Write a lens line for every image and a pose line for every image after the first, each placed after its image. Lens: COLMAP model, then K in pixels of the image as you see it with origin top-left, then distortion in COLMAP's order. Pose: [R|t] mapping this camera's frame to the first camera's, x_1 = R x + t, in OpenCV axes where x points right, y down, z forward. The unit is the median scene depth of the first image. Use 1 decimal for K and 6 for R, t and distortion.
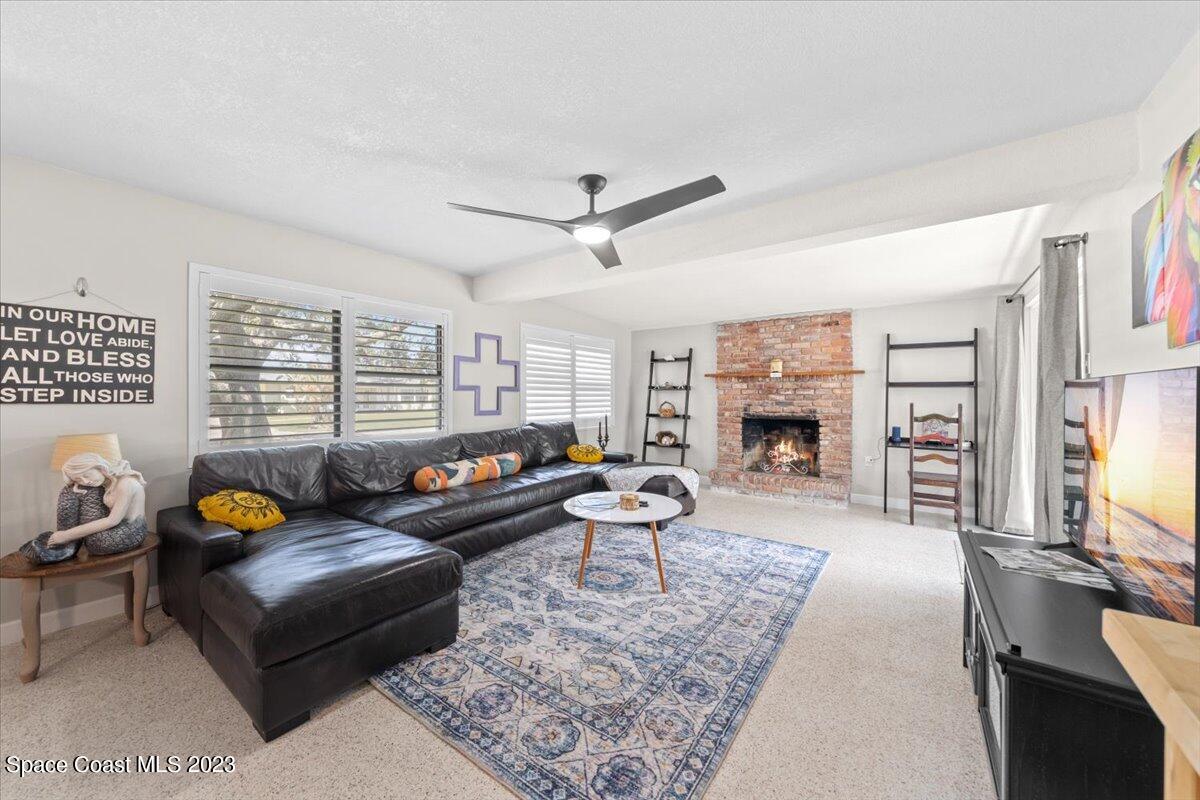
lens RADIAL K [[441.0, 0, 595.4], [0, 441.0, 395.7], [0, 0, 1]] dist [-0.002953, -0.000473]
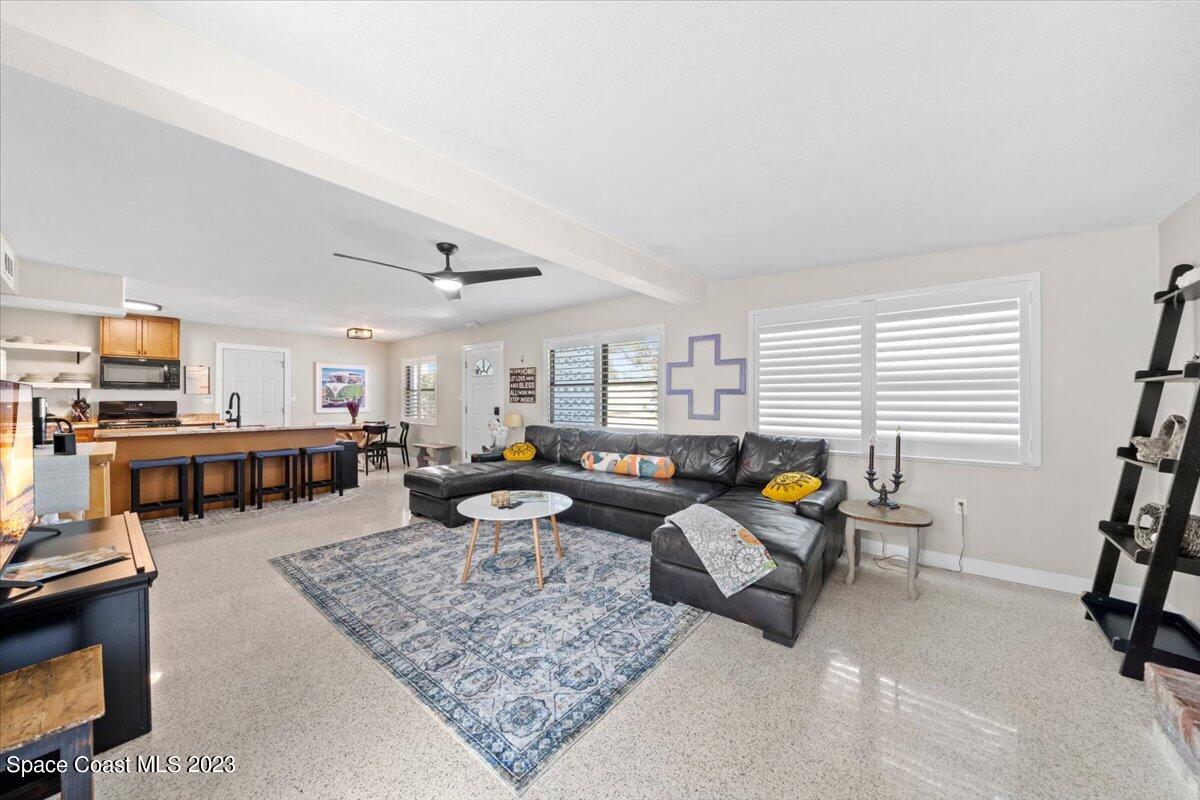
lens RADIAL K [[413.8, 0, 594.4], [0, 413.8, 399.0], [0, 0, 1]] dist [-0.008193, 0.000027]
pose [[-0.060880, -0.003592, -0.998139, 0.675441], [-0.000098, 0.999994, -0.003593, 0.002582], [0.998145, -0.000121, -0.060880, 0.816587]]
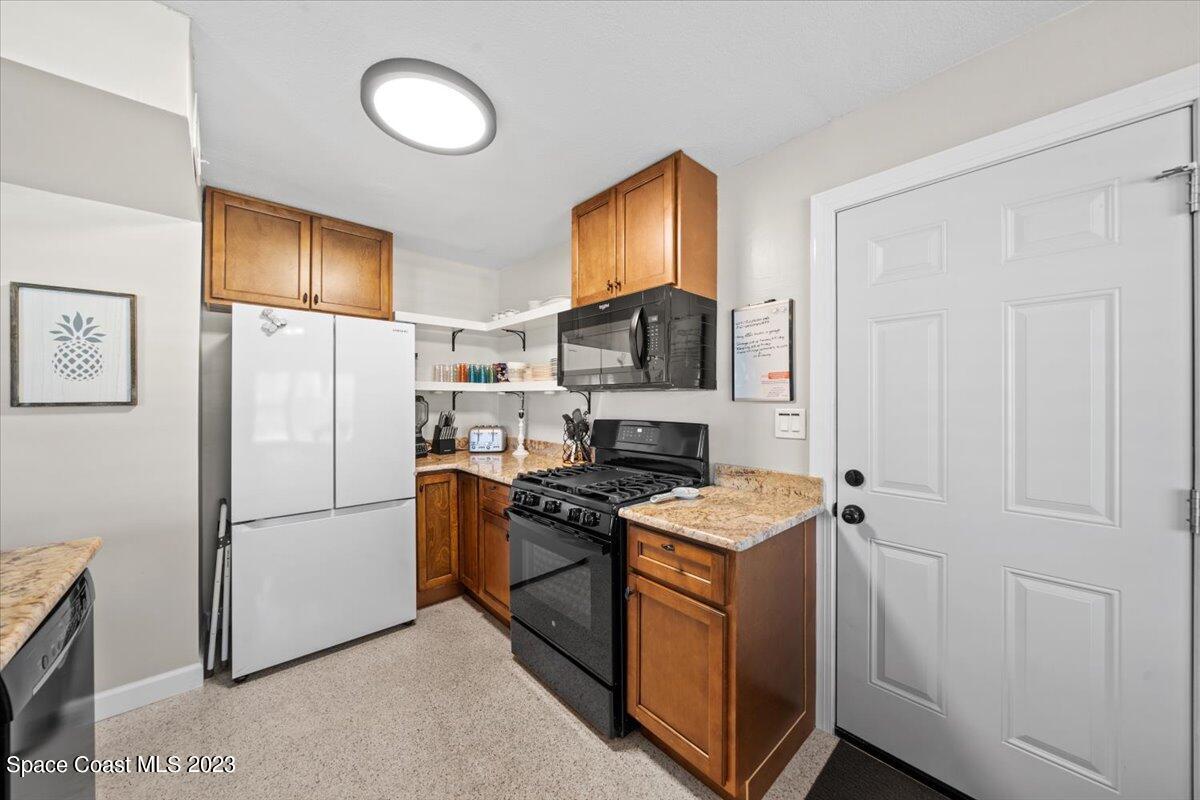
lens RADIAL K [[413.8, 0, 600.0], [0, 413.8, 397.8], [0, 0, 1]] dist [-0.008193, 0.000027]
pose [[-0.979890, -0.001397, 0.199534, -0.562551], [-0.002335, 0.999987, -0.004465, -0.019502], [-0.199526, -0.004841, -0.979881, -0.192007]]
